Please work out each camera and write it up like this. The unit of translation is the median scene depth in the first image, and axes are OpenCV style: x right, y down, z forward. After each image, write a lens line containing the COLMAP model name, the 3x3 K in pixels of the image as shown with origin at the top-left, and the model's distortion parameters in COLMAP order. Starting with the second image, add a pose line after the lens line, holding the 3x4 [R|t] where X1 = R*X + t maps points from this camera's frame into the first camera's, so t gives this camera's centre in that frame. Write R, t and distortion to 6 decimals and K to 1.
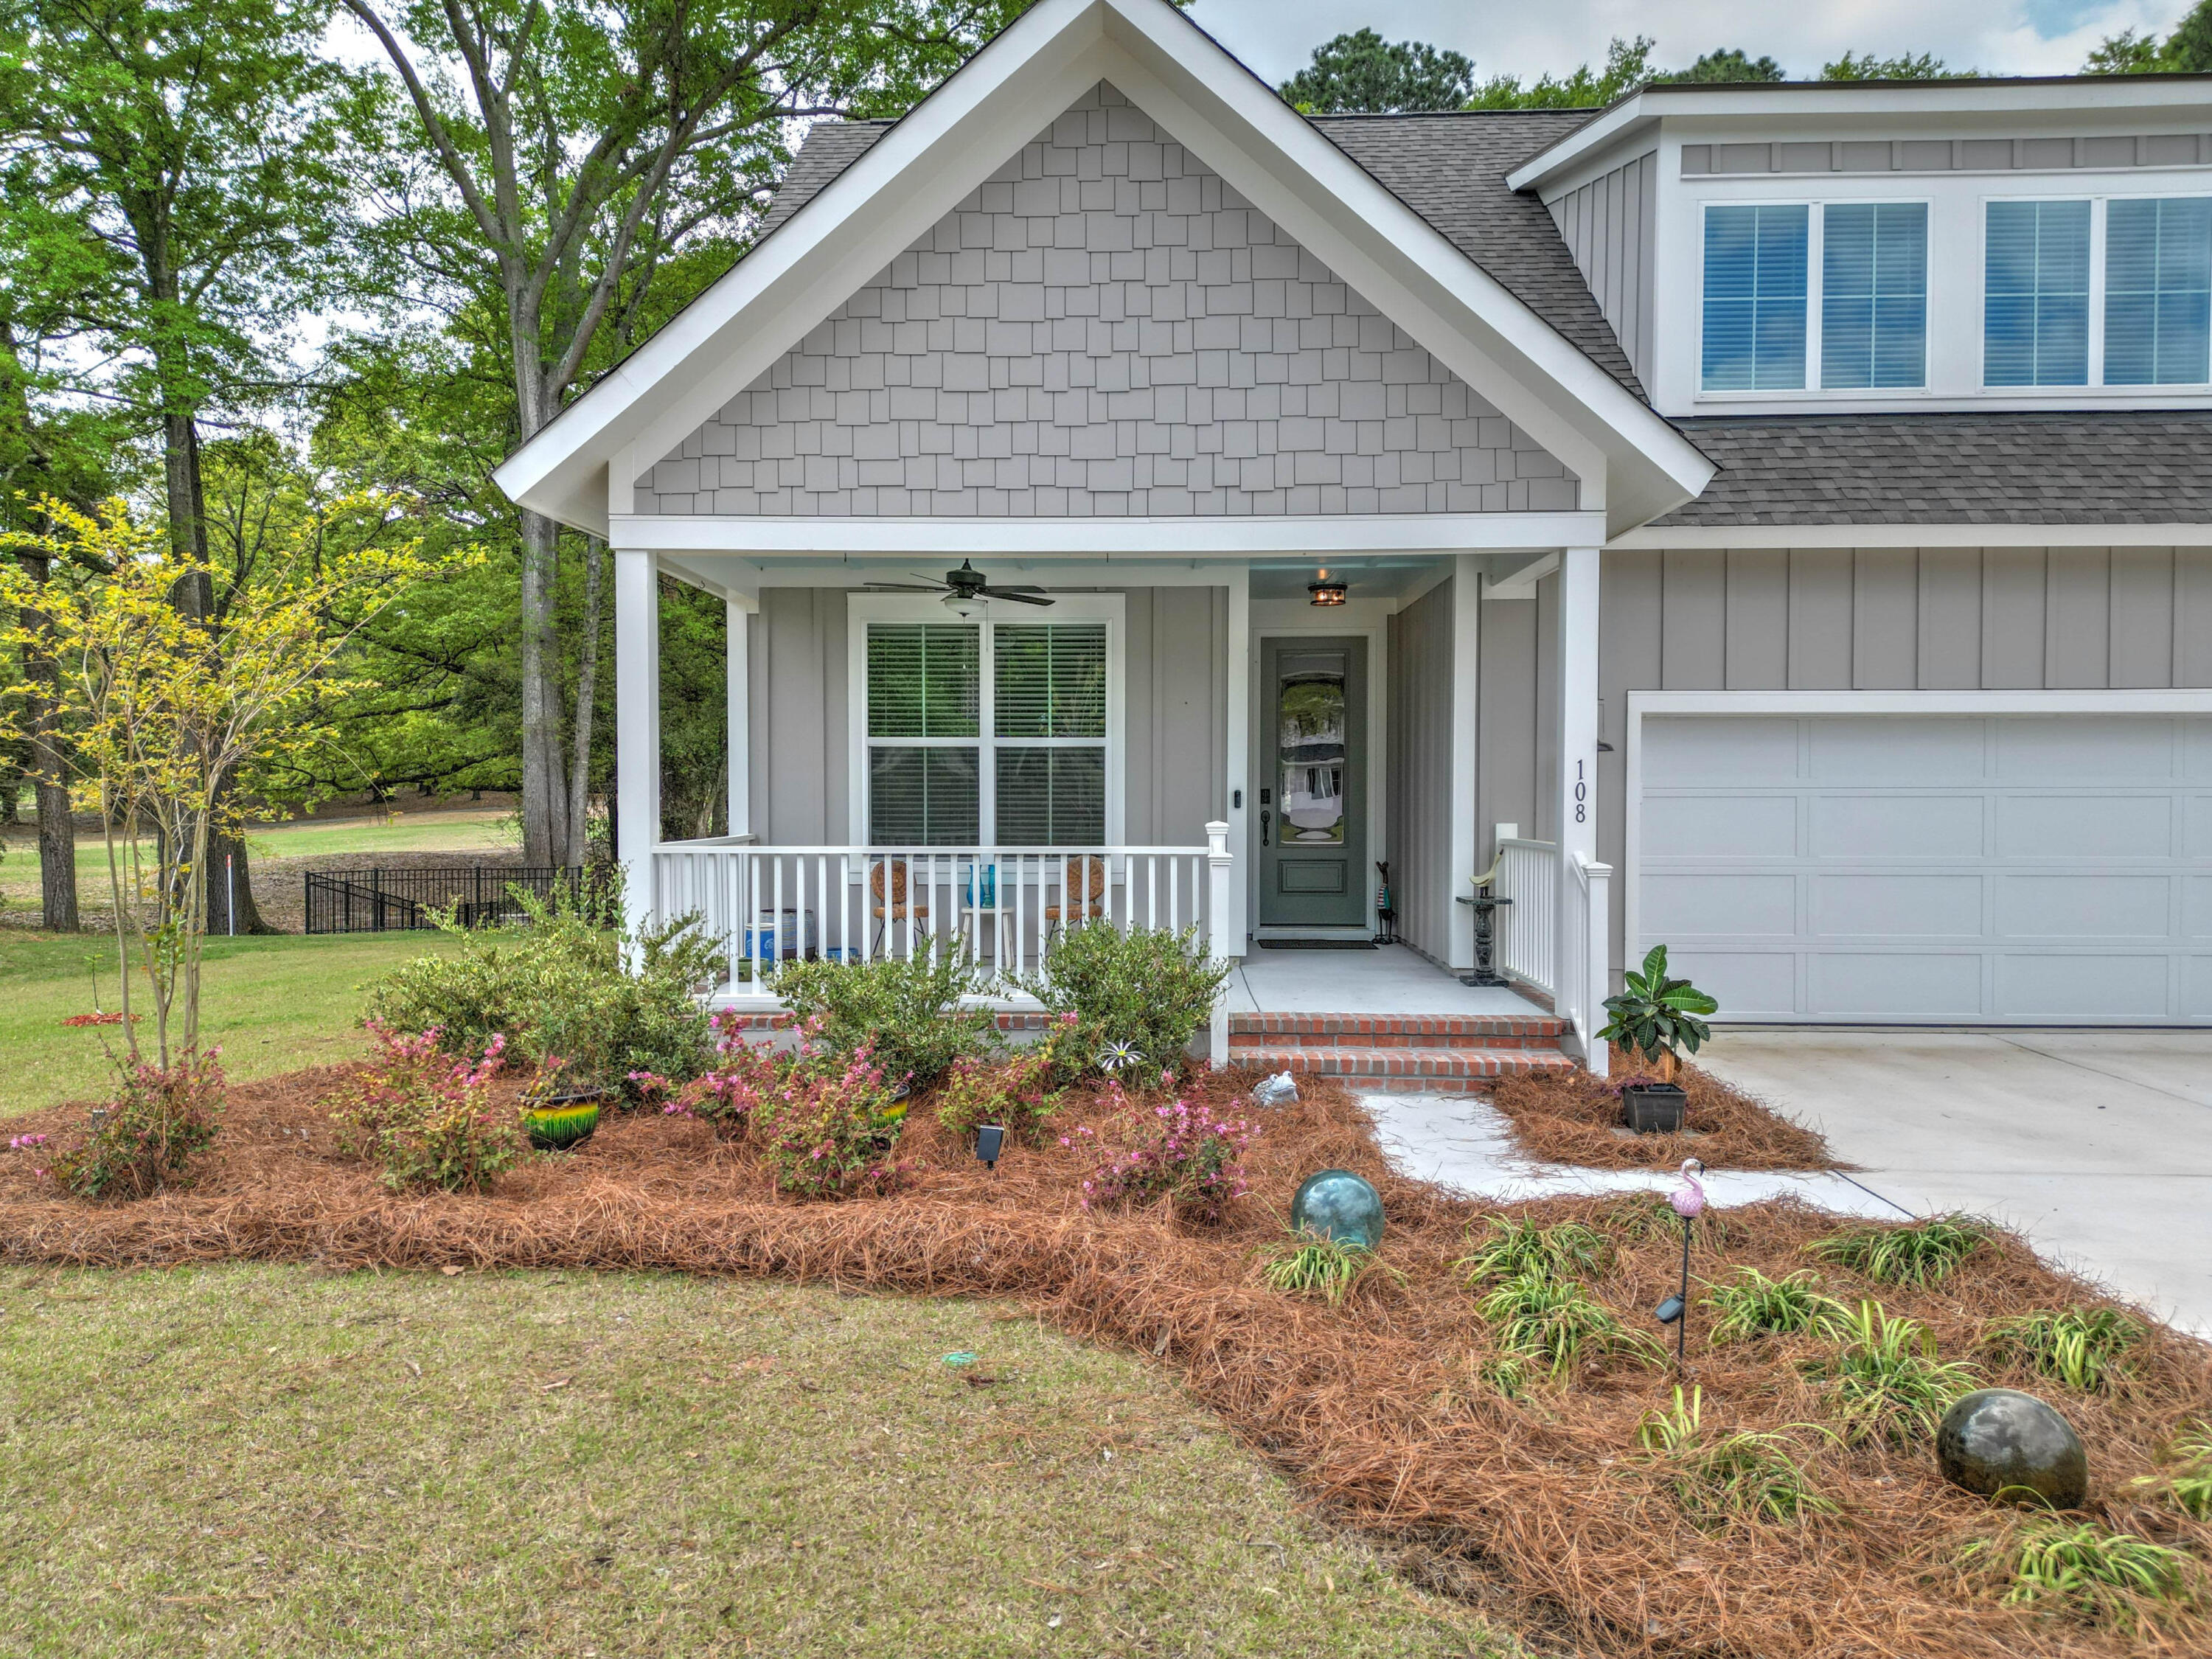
lens RADIAL K [[1553.2, 0, 1106.0], [0, 1553.2, 829.5], [0, 0, 1]] dist [0.080029, -0.071518]
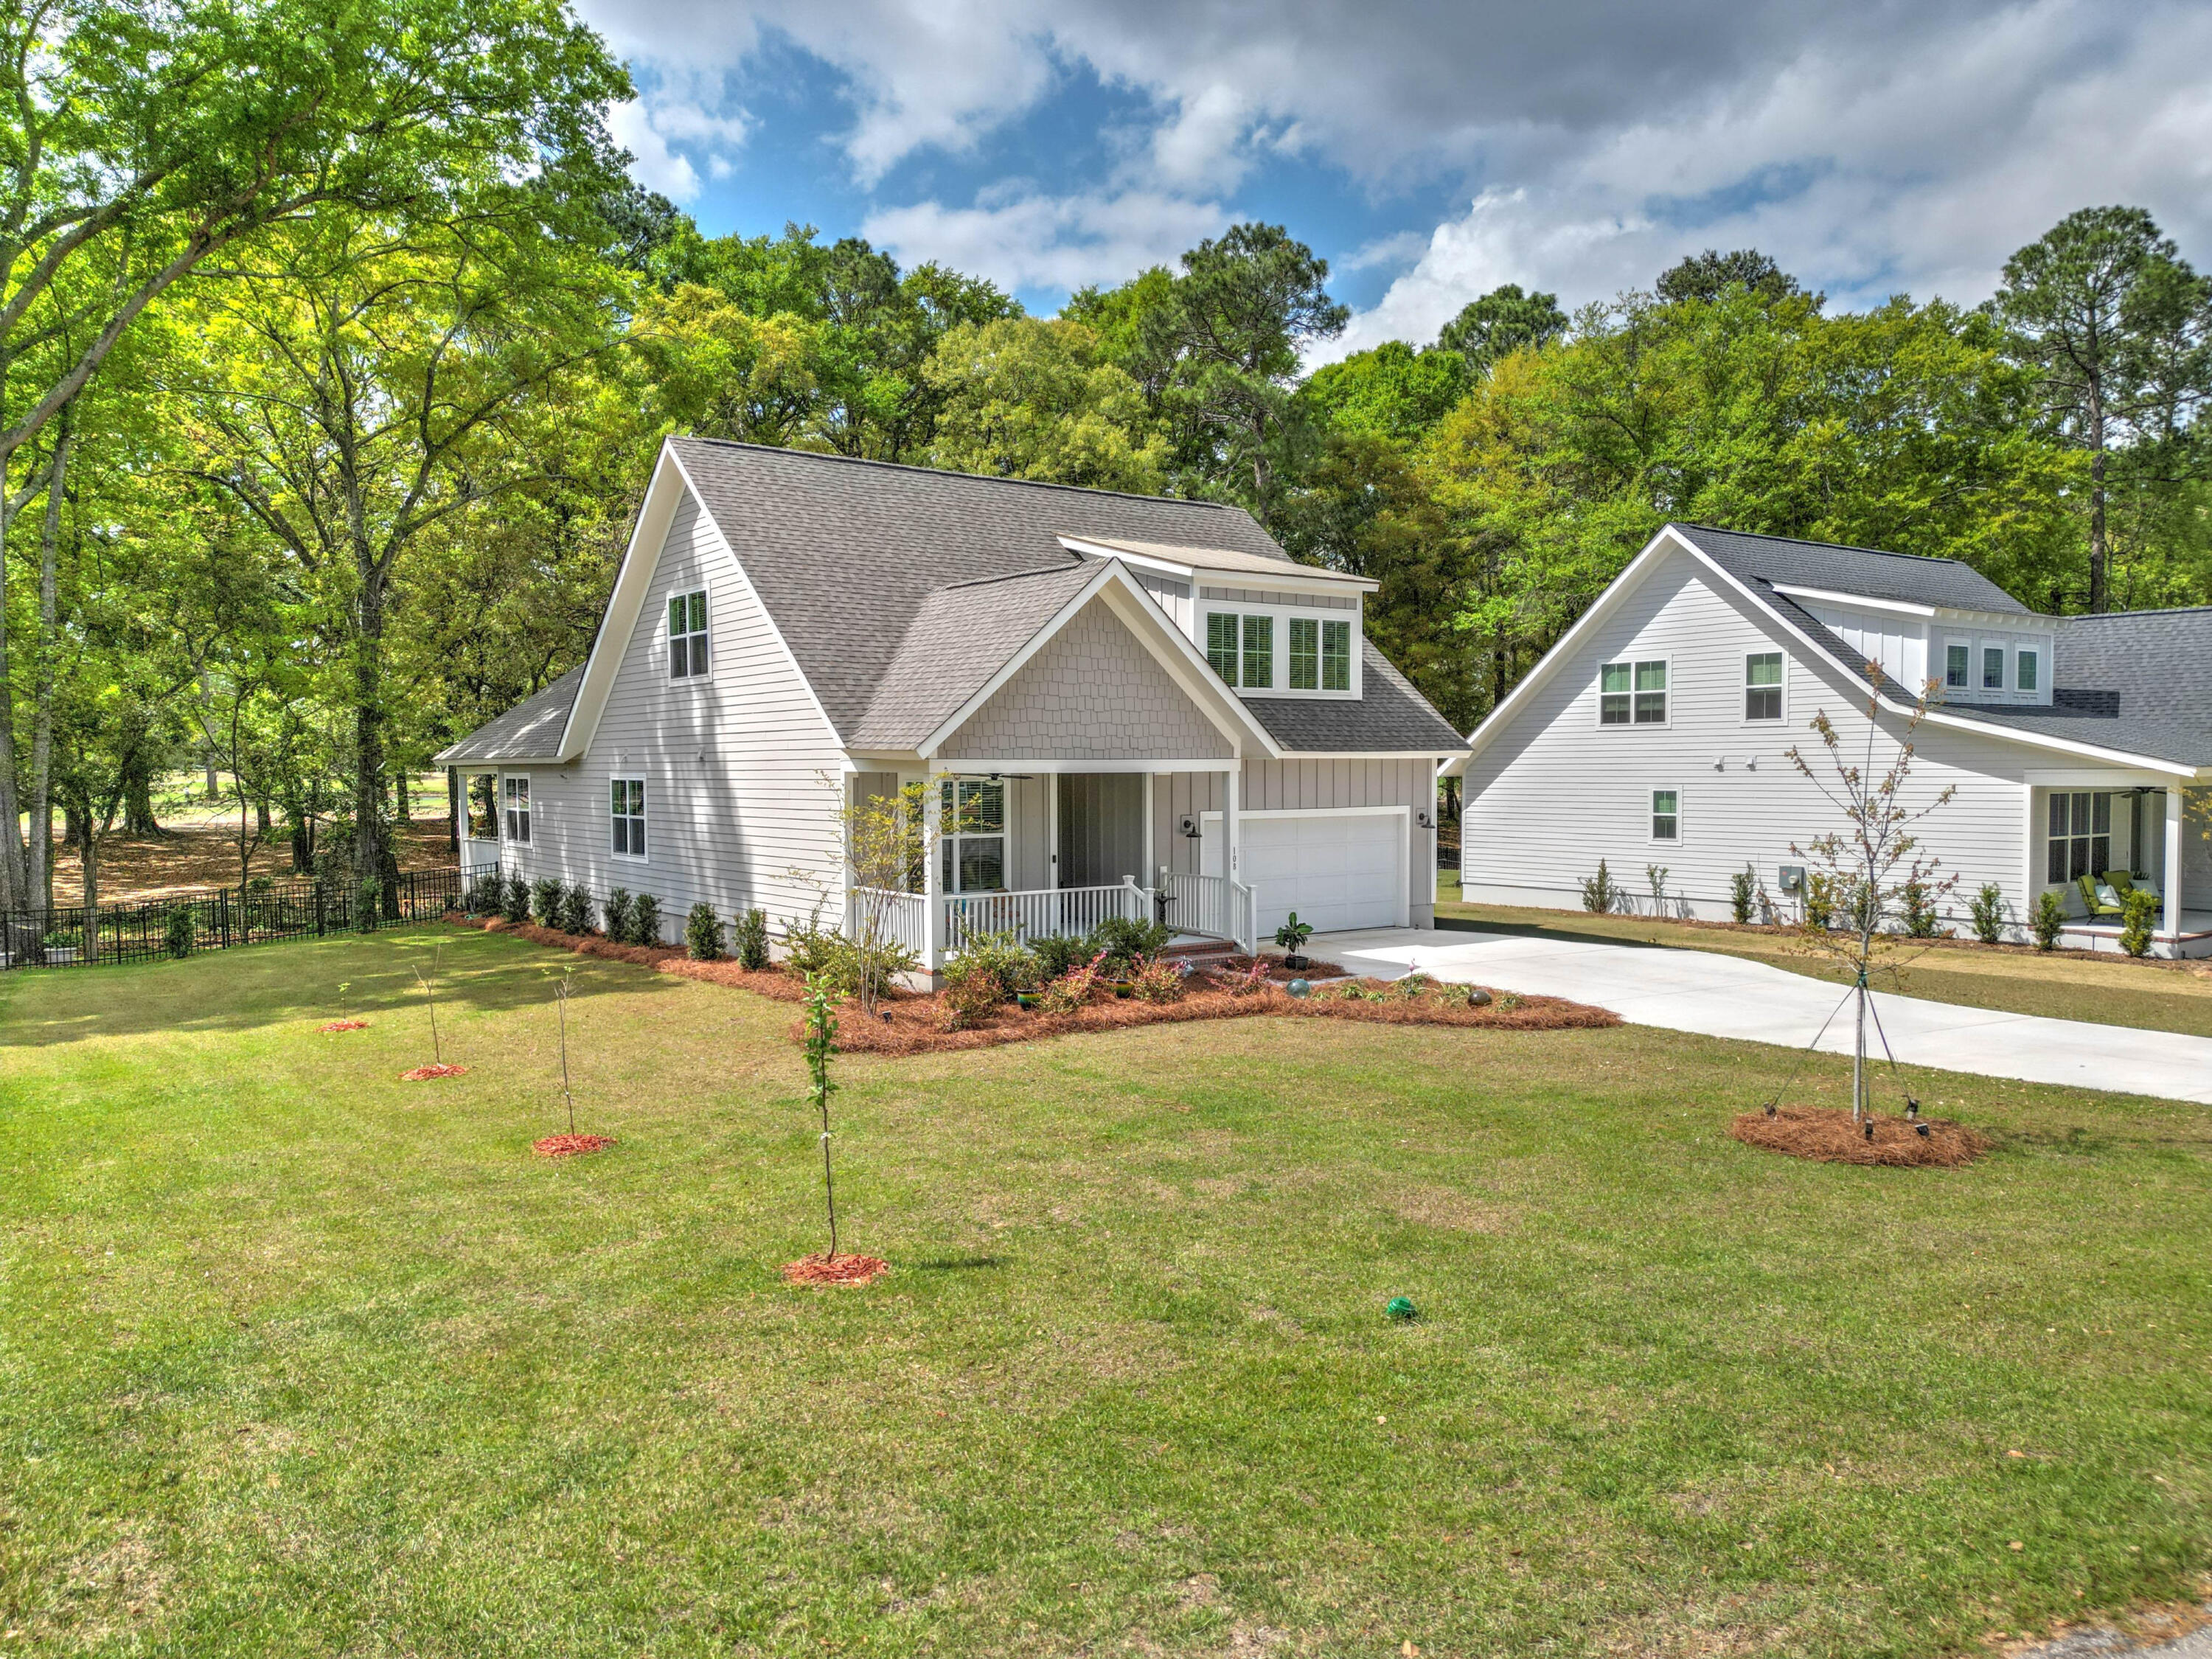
lens RADIAL K [[1553.2, 0, 1106.0], [0, 1553.2, 829.5], [0, 0, 1]] dist [0.080029, -0.071518]
pose [[0.789670, -0.029316, 0.612831, -1.251694], [0.015525, 0.999493, 0.027809, -0.125247], [-0.613336, -0.012446, 0.789724, -0.829275]]
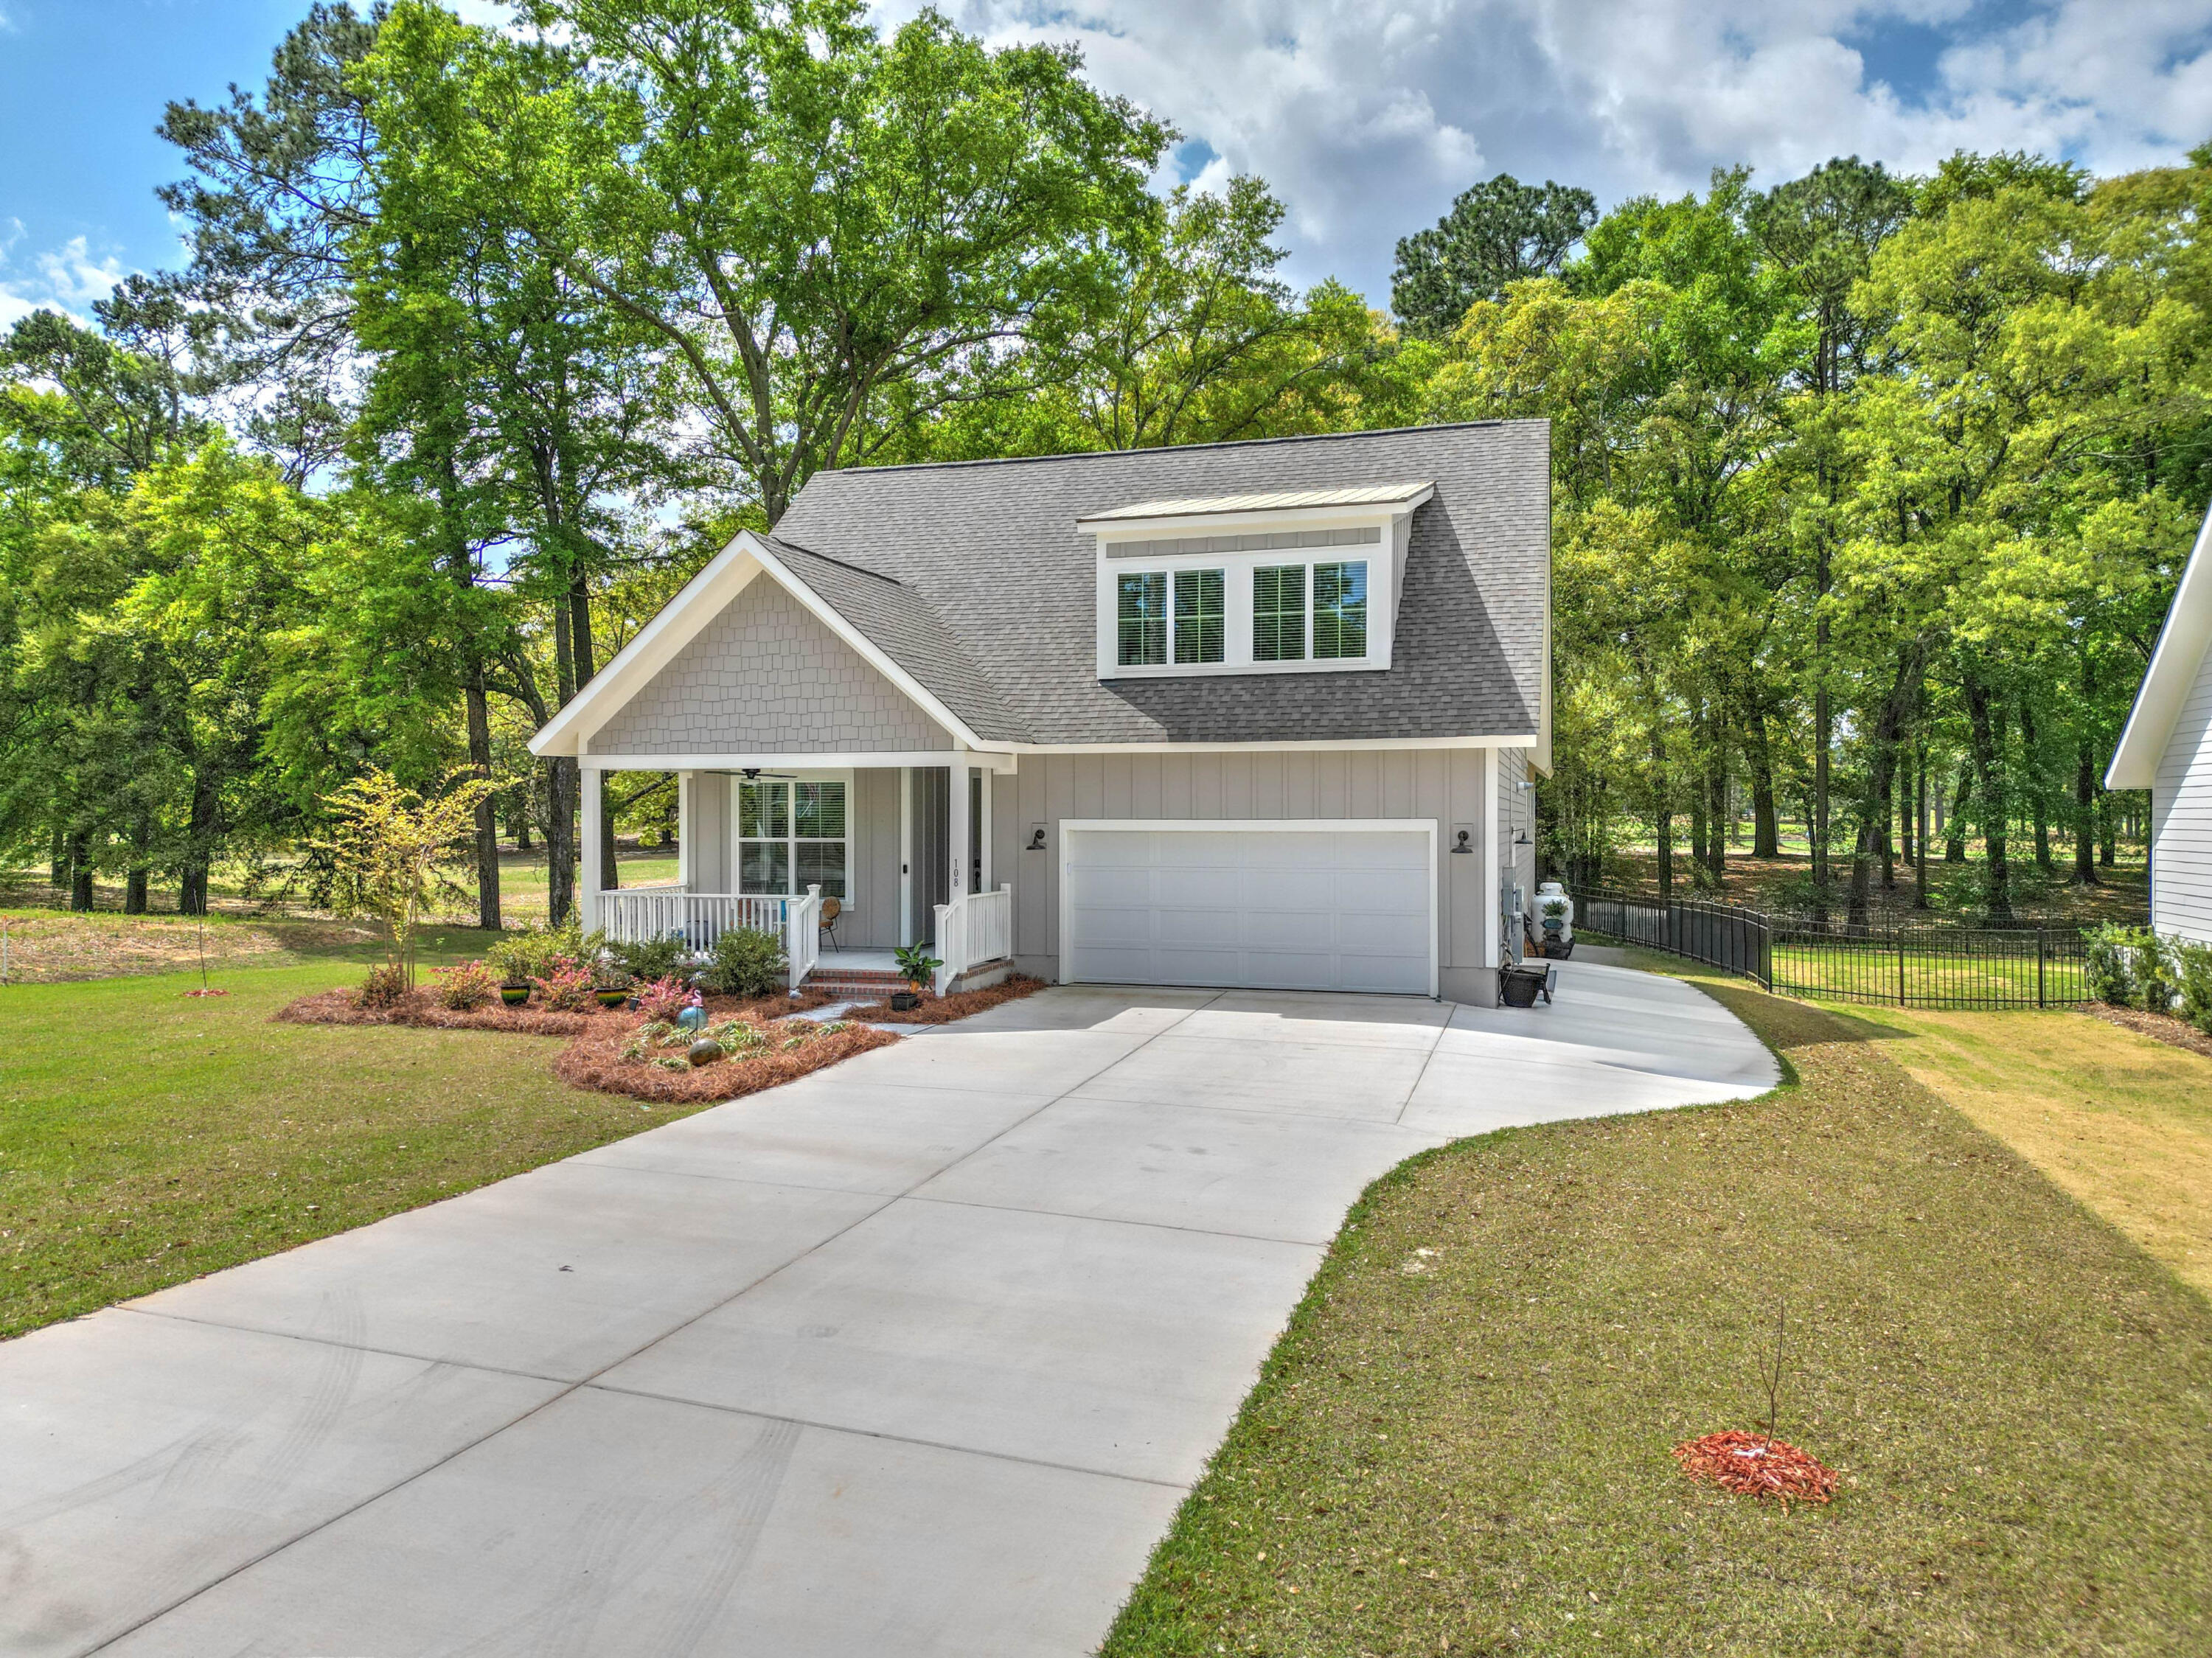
lens RADIAL K [[1553.1, 0, 1106.0], [0, 1553.1, 829.0], [0, 0, 1]] dist [0.080029, -0.071518]
pose [[0.965820, 0.001546, -0.259211, 0.876300], [-0.004760, 0.999919, -0.011771, -0.050542], [0.259172, 0.012602, 0.965749, -0.893422]]
